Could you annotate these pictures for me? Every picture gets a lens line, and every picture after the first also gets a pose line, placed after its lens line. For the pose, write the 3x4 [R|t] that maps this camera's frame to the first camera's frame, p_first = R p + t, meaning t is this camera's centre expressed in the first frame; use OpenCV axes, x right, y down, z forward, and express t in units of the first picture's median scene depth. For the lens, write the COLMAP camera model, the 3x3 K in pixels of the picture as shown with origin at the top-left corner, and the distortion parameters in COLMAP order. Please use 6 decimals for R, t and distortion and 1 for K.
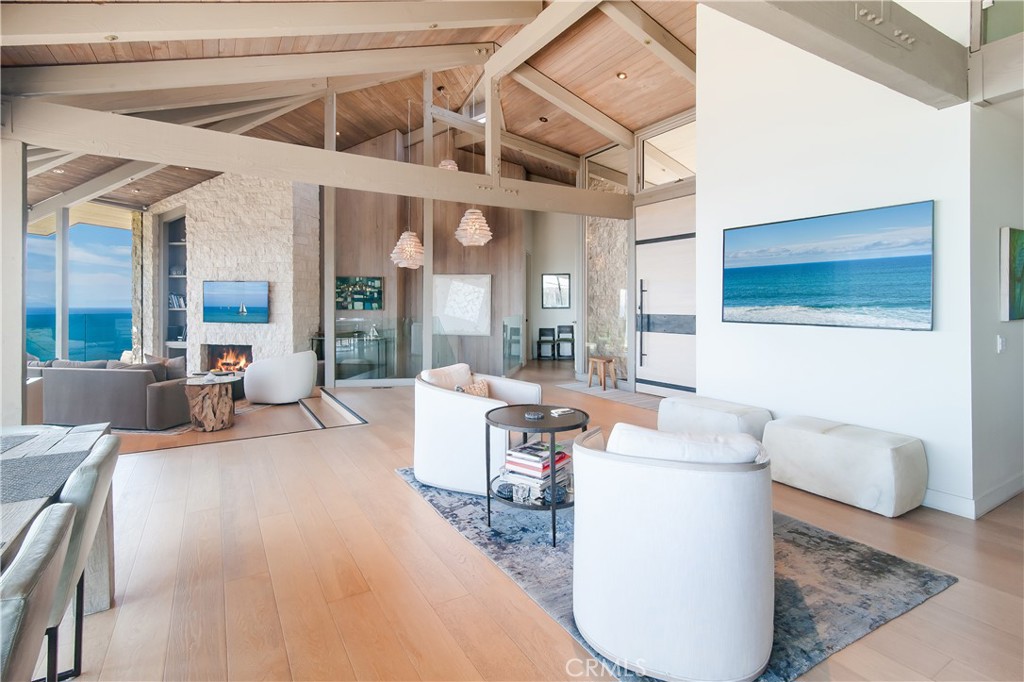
lens RADIAL K [[510.2, 0, 511.8], [0, 510.2, 317.0], [0, 0, 1]] dist [0.014704, -0.000302]
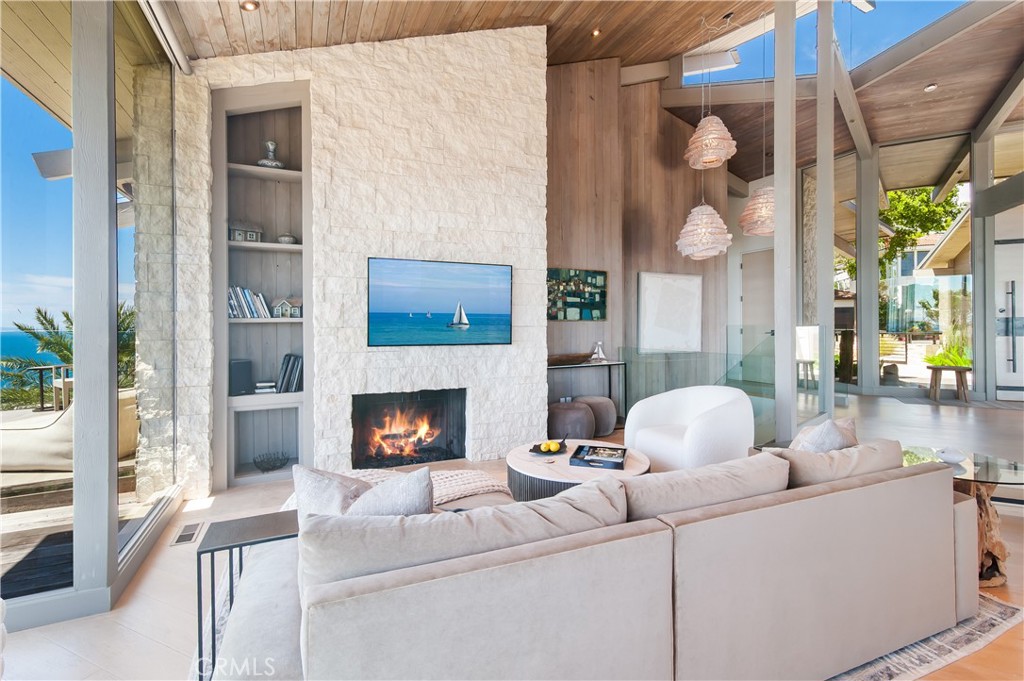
lens RADIAL K [[487.9, 0, 497.4], [0, 487.9, 332.6], [0, 0, 1]] dist [0.016221, -0.000288]
pose [[0.815725, -0.016088, 0.578216, -0.750083], [0.025503, 0.999641, -0.008164, 0.003963], [-0.577877, 0.021406, 0.815843, 0.566064]]
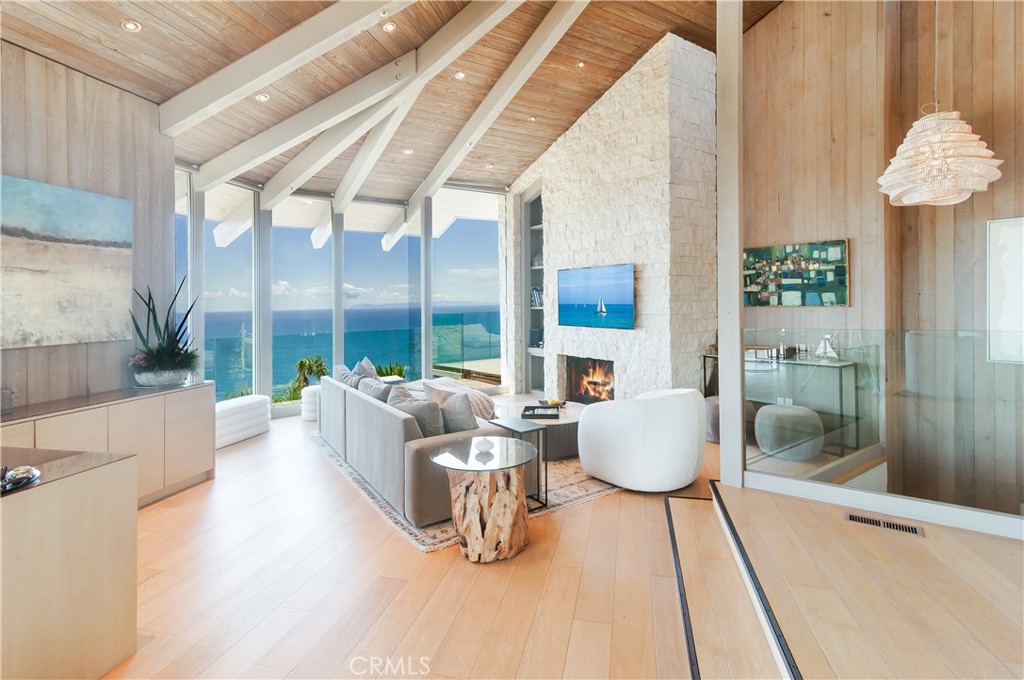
lens RADIAL K [[492.0, 0, 497.0], [0, 492.0, 307.0], [0, 0, 1]] dist [0.016646, -0.000071]
pose [[0.695267, -0.010135, -0.718680, -0.146121], [0.003692, 0.999938, -0.010530, -0.009297], [0.718742, 0.004667, 0.695261, 0.430551]]
